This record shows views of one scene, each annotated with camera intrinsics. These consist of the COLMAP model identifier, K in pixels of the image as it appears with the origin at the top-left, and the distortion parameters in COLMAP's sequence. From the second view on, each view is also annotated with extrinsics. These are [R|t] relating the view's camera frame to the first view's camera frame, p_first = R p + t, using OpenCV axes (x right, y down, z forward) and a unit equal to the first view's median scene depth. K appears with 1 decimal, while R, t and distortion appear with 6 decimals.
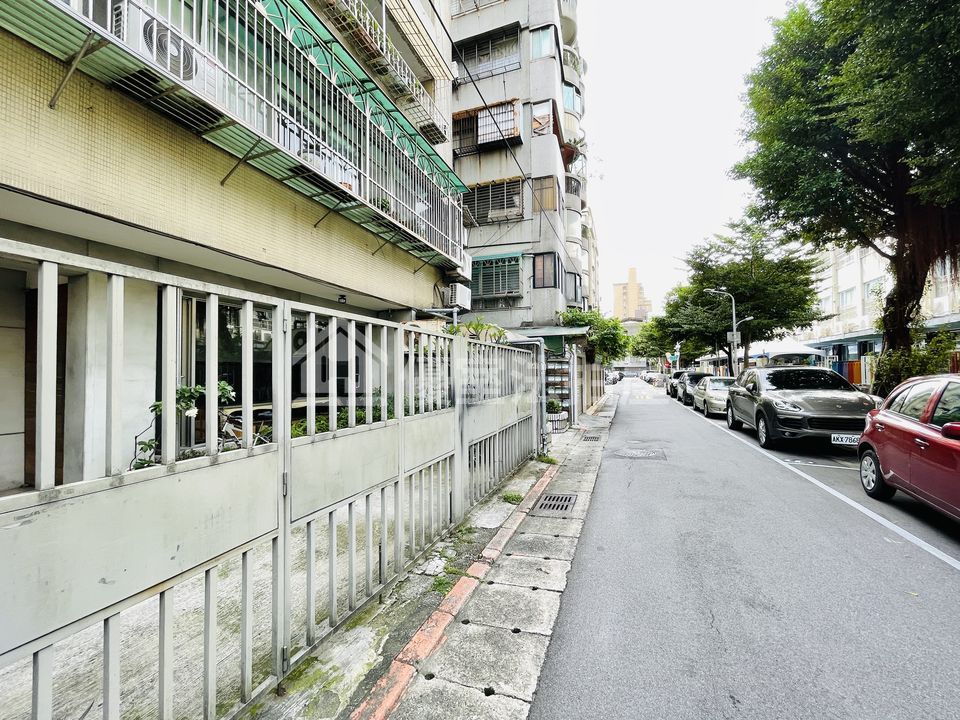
lens RADIAL K [[384.8, 0, 477.7], [0, 384.8, 366.1], [0, 0, 1]] dist [-0.002683, -0.000452]
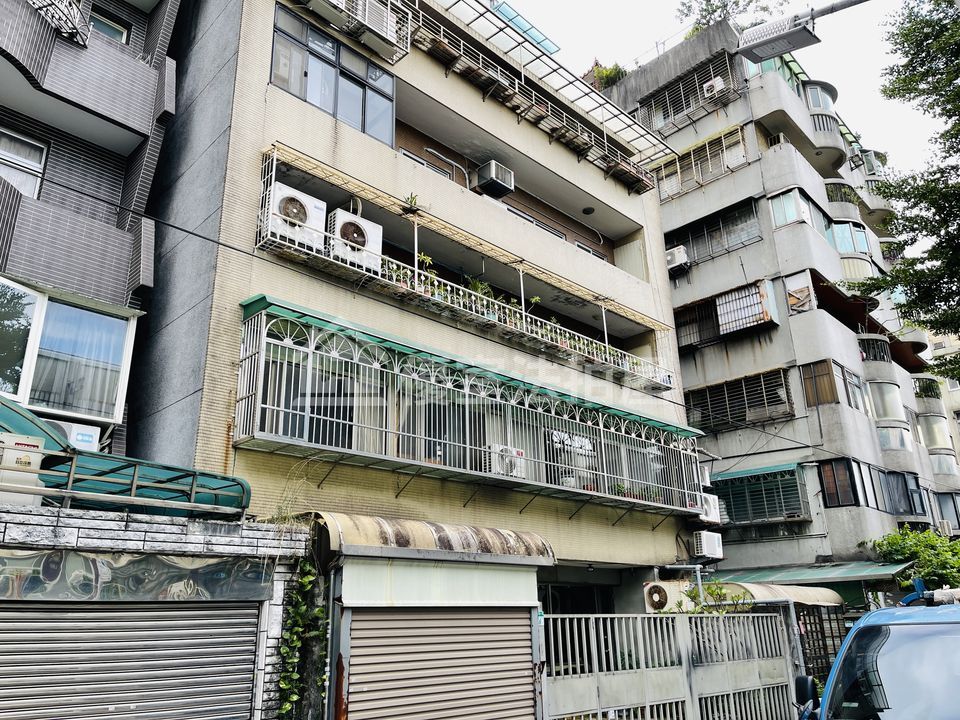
lens RADIAL K [[723.1, 0, 480.0], [0, 723.1, 360.0], [0, 0, 1]] dist [0.069973, -0.074203]
pose [[0.906469, -0.155791, -0.392482, 0.142206], [0.021702, 0.945414, -0.325147, -0.028915], [0.421713, 0.286218, 0.860370, -0.566647]]
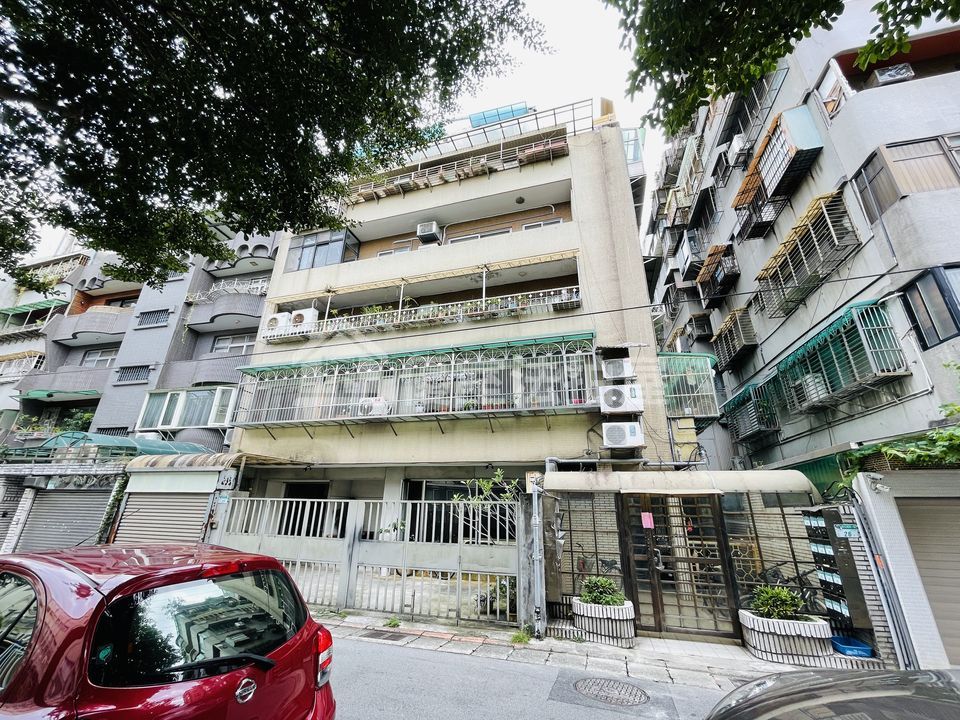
lens RADIAL K [[384.8, 0, 477.7], [0, 384.8, 366.1], [0, 0, 1]] dist [-0.002683, -0.000452]
pose [[0.075572, -0.345918, -0.935216, 0.562001], [-0.003231, 0.937808, -0.347138, -0.010435], [0.997135, 0.029255, 0.069755, 0.396993]]
